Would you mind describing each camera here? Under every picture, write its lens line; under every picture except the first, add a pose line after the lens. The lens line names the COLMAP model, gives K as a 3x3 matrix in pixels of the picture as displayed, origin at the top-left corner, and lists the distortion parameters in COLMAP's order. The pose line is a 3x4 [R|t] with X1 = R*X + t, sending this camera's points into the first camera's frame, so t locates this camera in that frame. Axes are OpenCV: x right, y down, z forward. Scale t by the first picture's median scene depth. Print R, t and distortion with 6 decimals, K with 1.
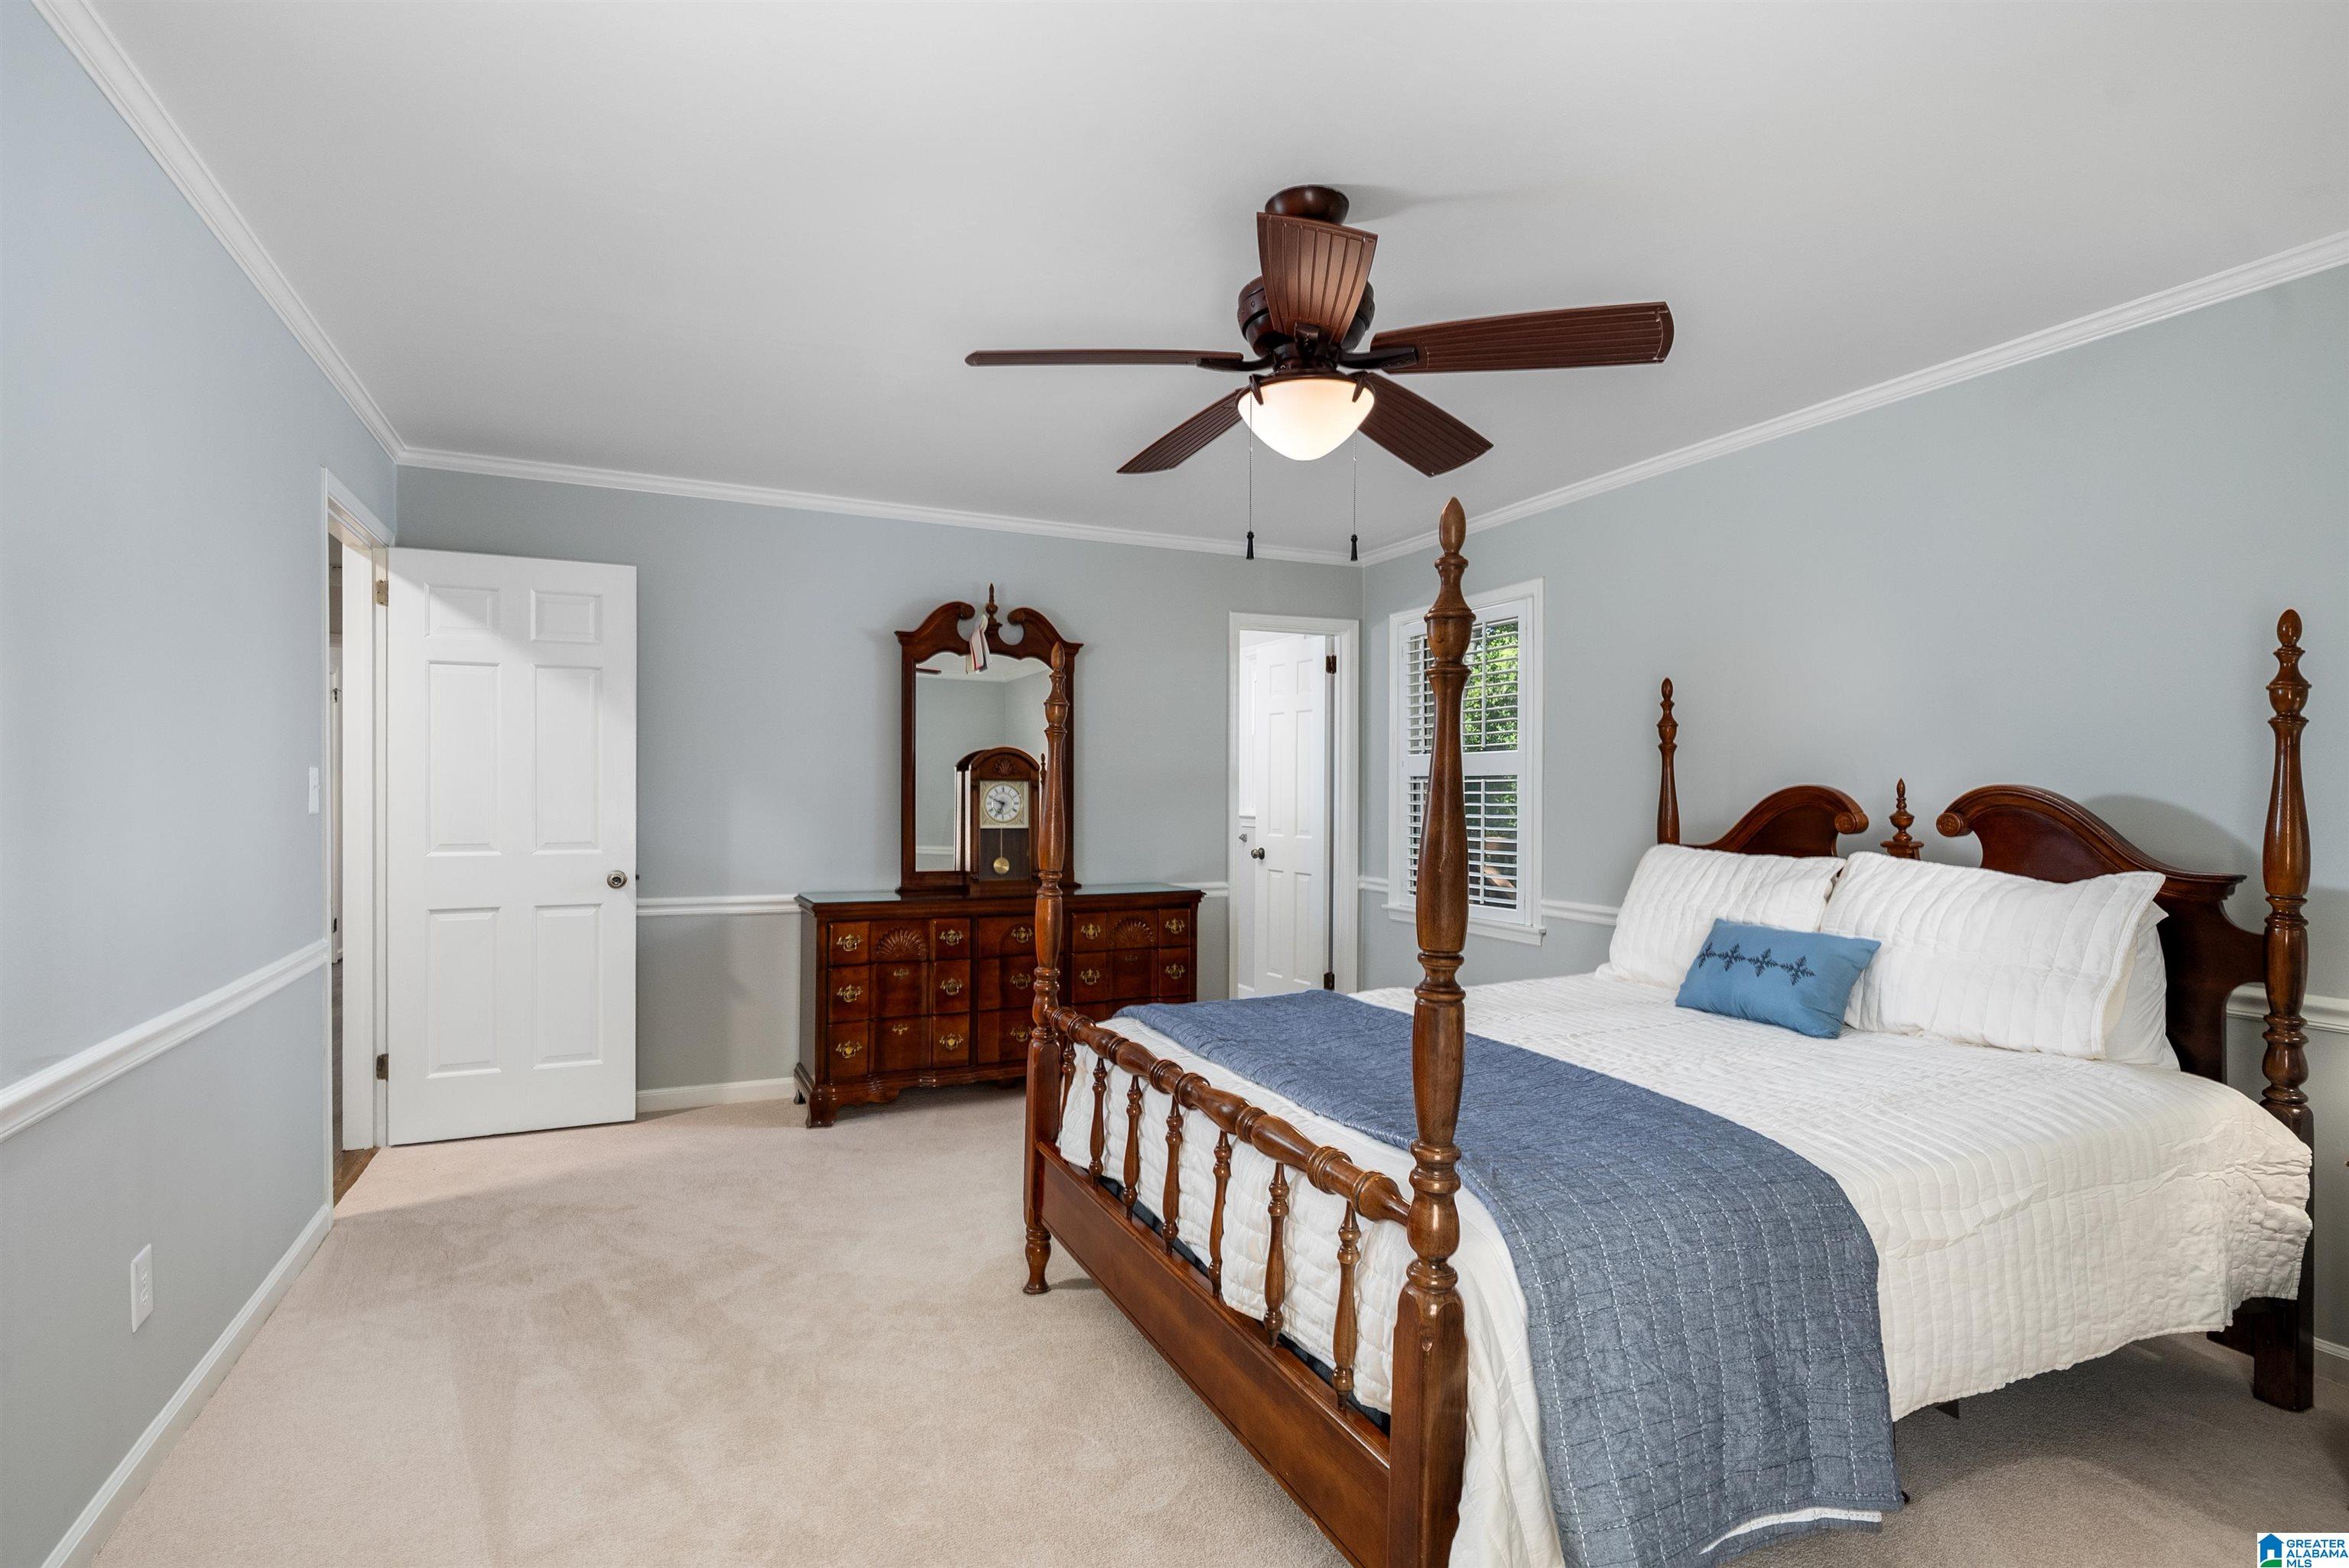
lens RADIAL K [[1134.2, 0, 1163.5], [0, 1134.2, 790.7], [0, 0, 1]] dist [0.002719, -0.000412]
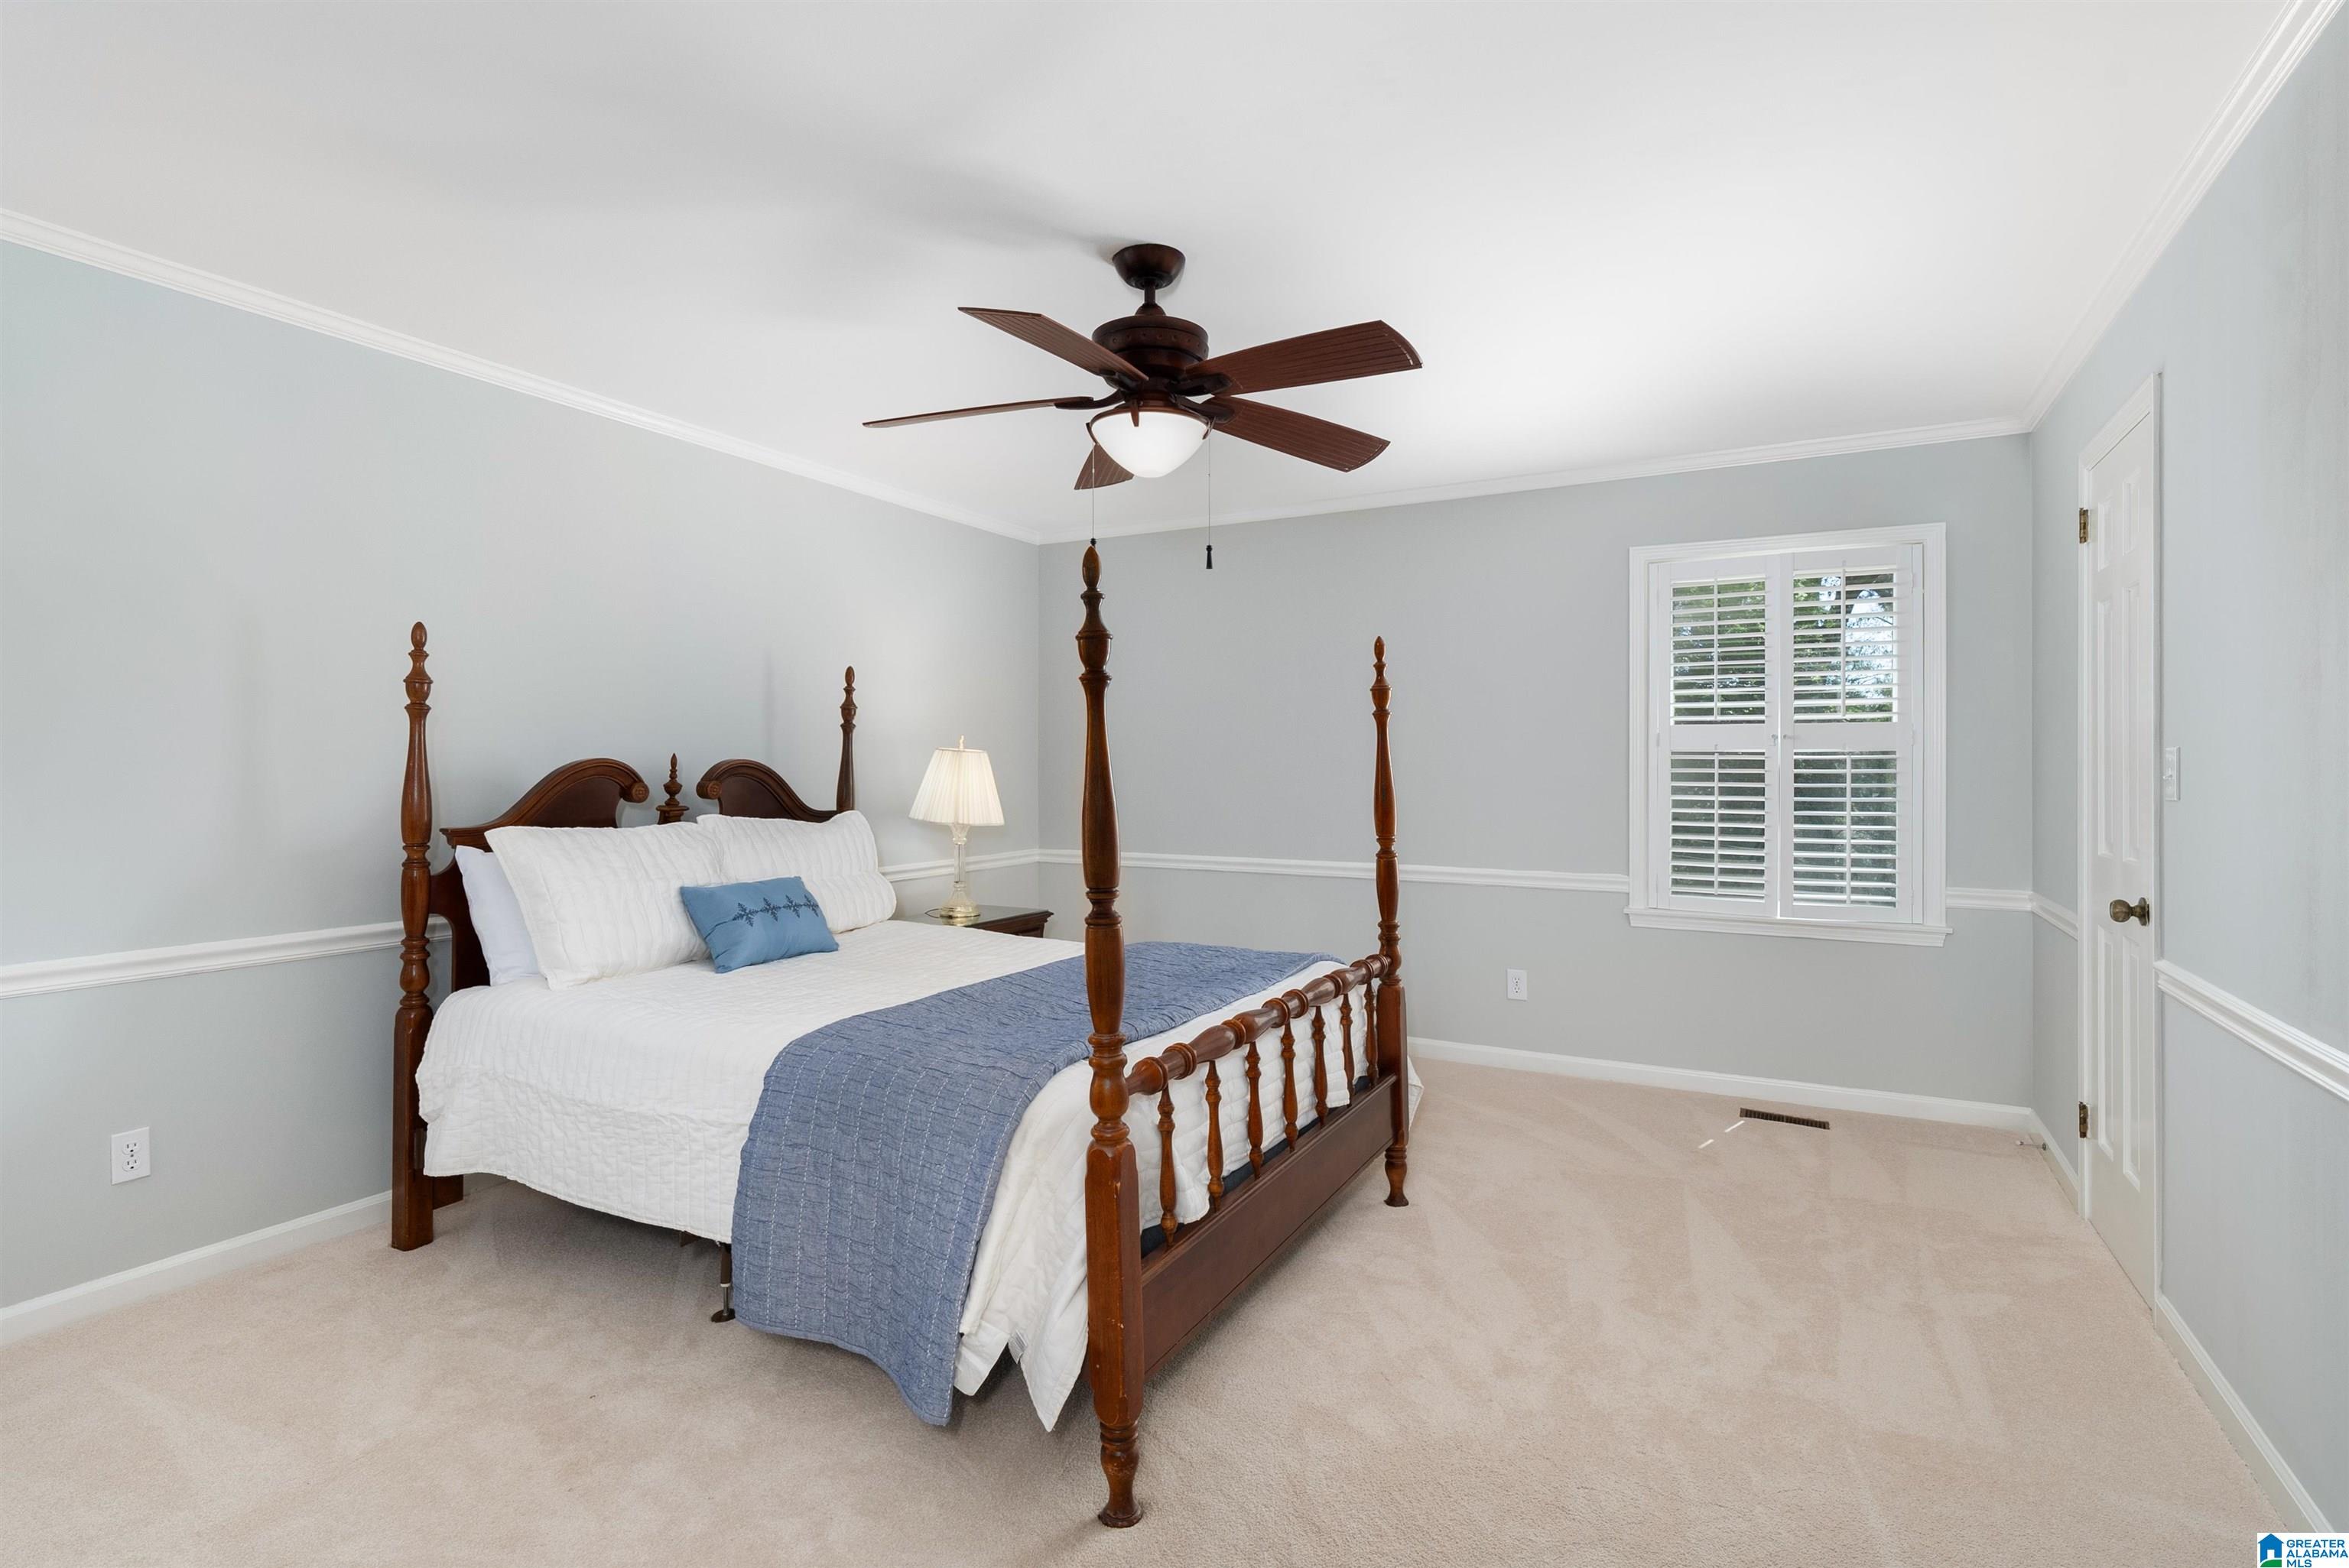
lens RADIAL K [[1134.2, 0, 1164.6], [0, 1134.2, 772.2], [0, 0, 1]] dist [0.002719, -0.000412]
pose [[-0.605978, -0.007753, 0.795443, -0.596949], [0.001708, 0.999938, 0.011047, -0.003068], [-0.795479, 0.008053, -0.605927, 1.282645]]
